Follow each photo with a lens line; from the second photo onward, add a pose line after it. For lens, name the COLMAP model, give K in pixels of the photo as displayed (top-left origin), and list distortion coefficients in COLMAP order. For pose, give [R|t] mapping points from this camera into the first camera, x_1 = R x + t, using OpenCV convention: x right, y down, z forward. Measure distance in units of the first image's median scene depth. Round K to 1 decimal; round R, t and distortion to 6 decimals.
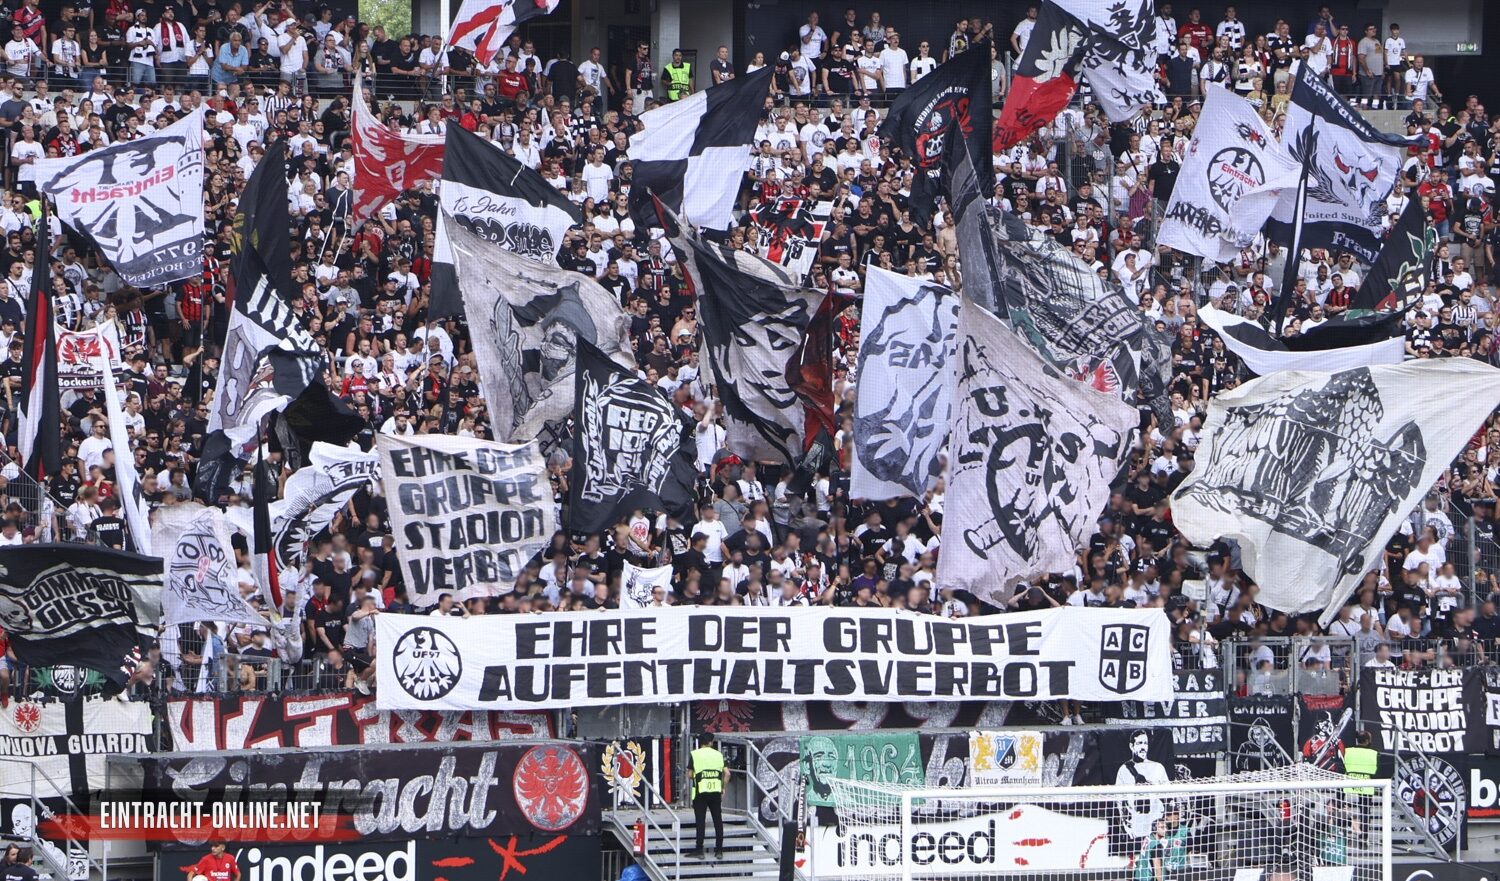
lens RADIAL K [[8161.1, 0, 750.3], [0, 8161.1, 482.6], [0, 0, 1]] dist [2.092570, 0.000000]
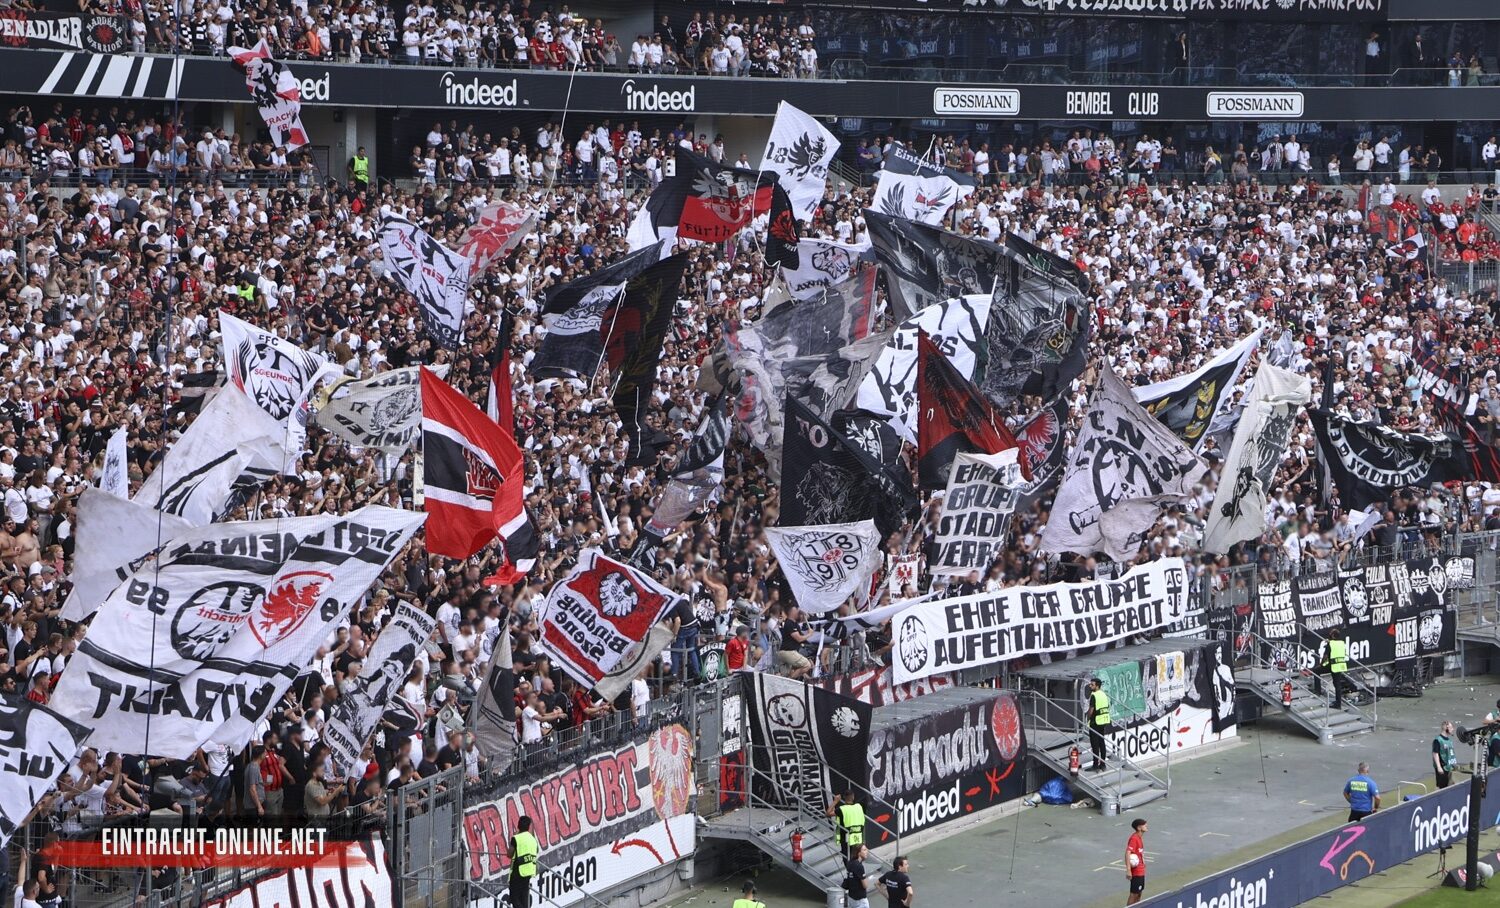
lens RADIAL K [[3761.6, 0, 644.8], [0, 3761.6, 473.6], [0, 0, 1]] dist [0.491498, 0.000000]
pose [[0.878060, -0.043693, 0.476552, -0.362064], [0.019658, 0.998276, 0.055307, -0.038969], [-0.478147, -0.039195, 0.877405, 0.475382]]
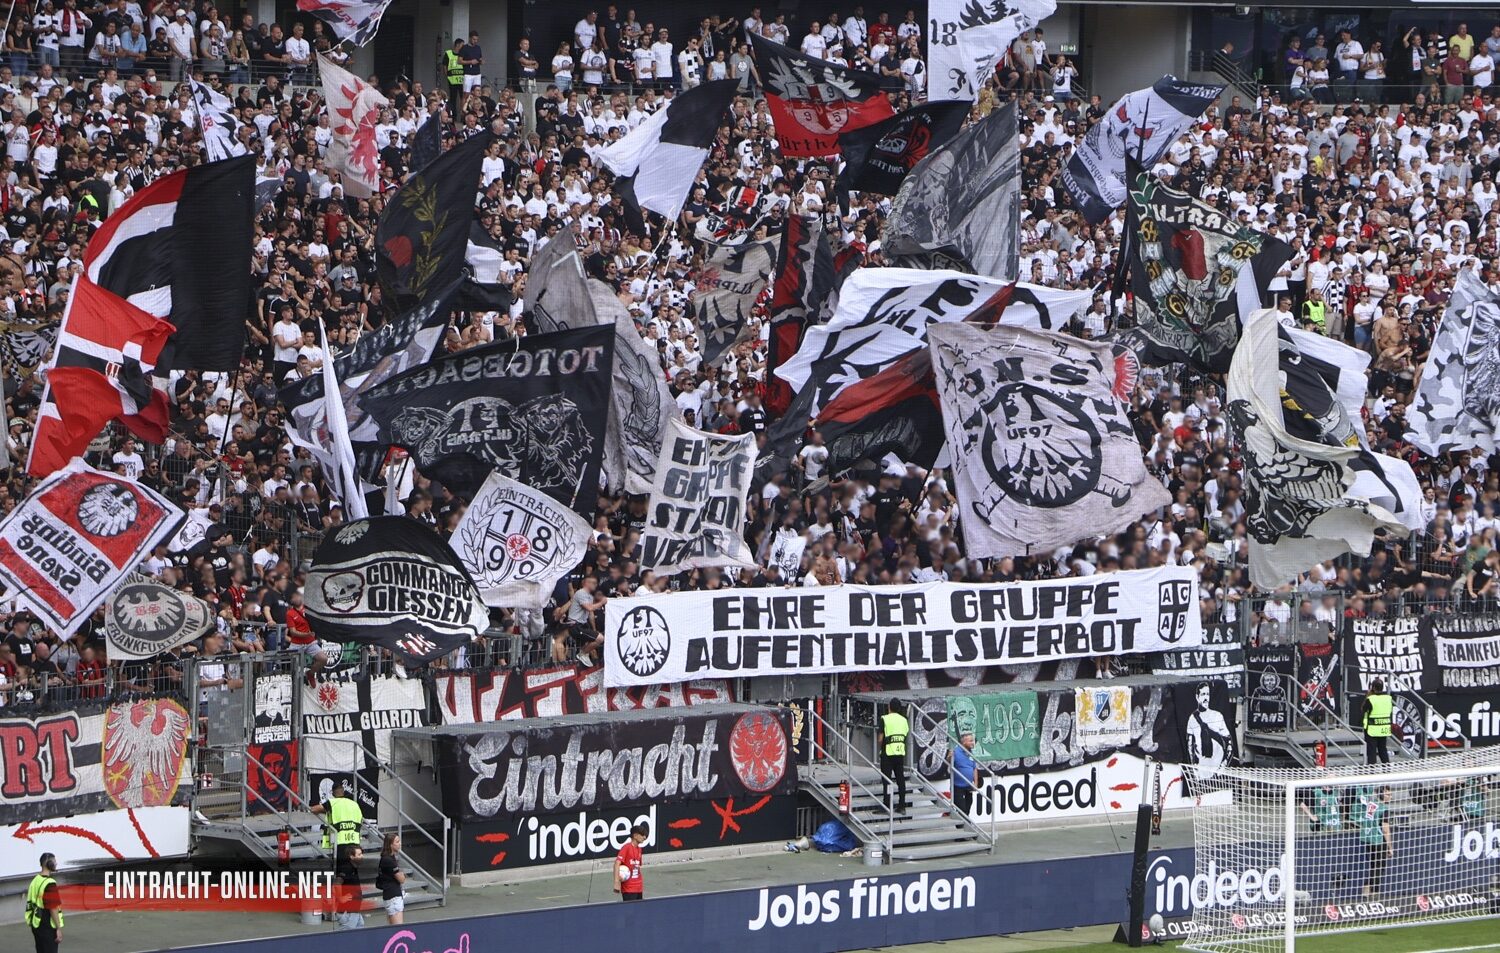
lens RADIAL K [[6001.4, 0, 735.4], [0, 6001.4, 514.2], [0, 0, 1]] dist [1.180481, 0.000000]
pose [[0.974730, -0.004627, 0.223337, -0.199803], [-0.003433, 0.999357, 0.035688, -0.021853], [-0.223358, -0.035553, 0.974088, 0.224716]]
